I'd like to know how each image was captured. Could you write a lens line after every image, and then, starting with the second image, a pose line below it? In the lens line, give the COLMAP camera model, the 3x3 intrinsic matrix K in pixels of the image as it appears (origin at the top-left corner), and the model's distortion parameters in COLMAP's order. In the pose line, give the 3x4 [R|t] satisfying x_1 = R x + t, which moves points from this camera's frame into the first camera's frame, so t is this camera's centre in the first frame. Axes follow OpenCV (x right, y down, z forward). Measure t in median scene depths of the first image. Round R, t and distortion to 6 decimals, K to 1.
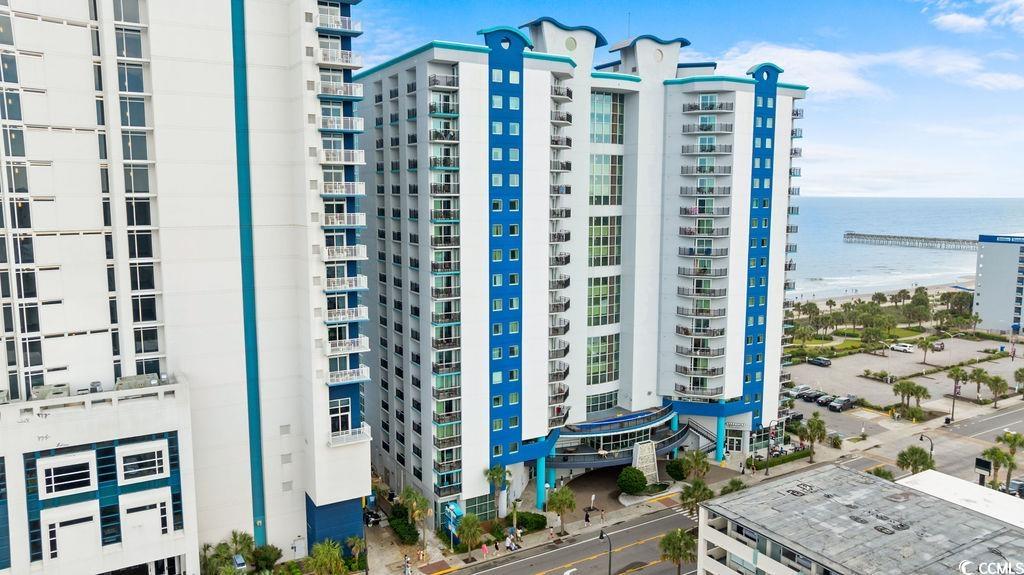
lens RADIAL K [[718.5, 0, 526.1], [0, 718.5, 284.1], [0, 0, 1]] dist [-0.010955, -0.003608]
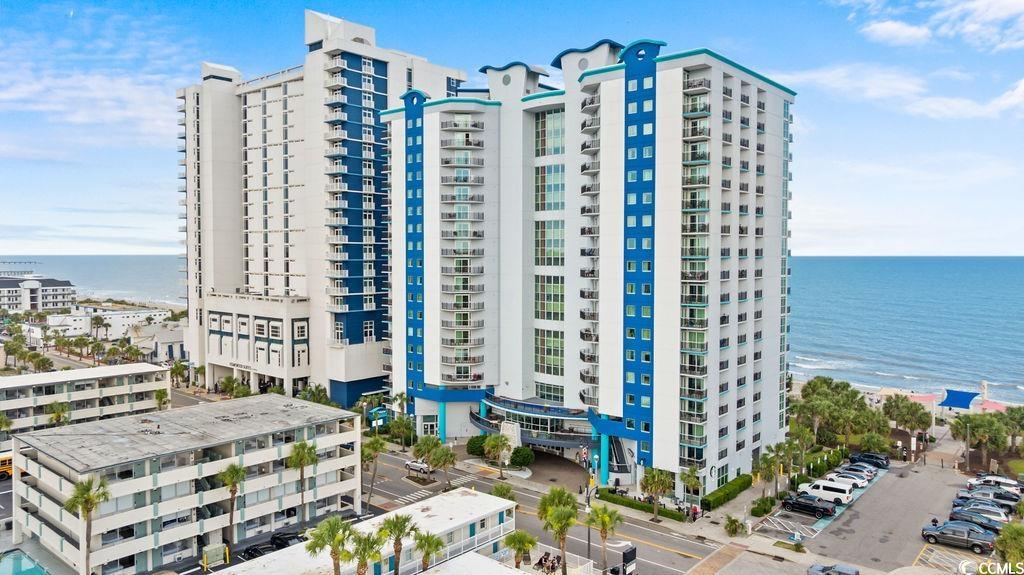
lens RADIAL K [[718.5, 0, 526.1], [0, 718.5, 284.1], [0, 0, 1]] dist [-0.010955, -0.003608]
pose [[0.327792, 0.040827, -0.943867, 1.127659], [-0.118256, 0.992981, 0.001883, 0.005588], [0.937320, 0.111001, 0.330319, 0.600672]]
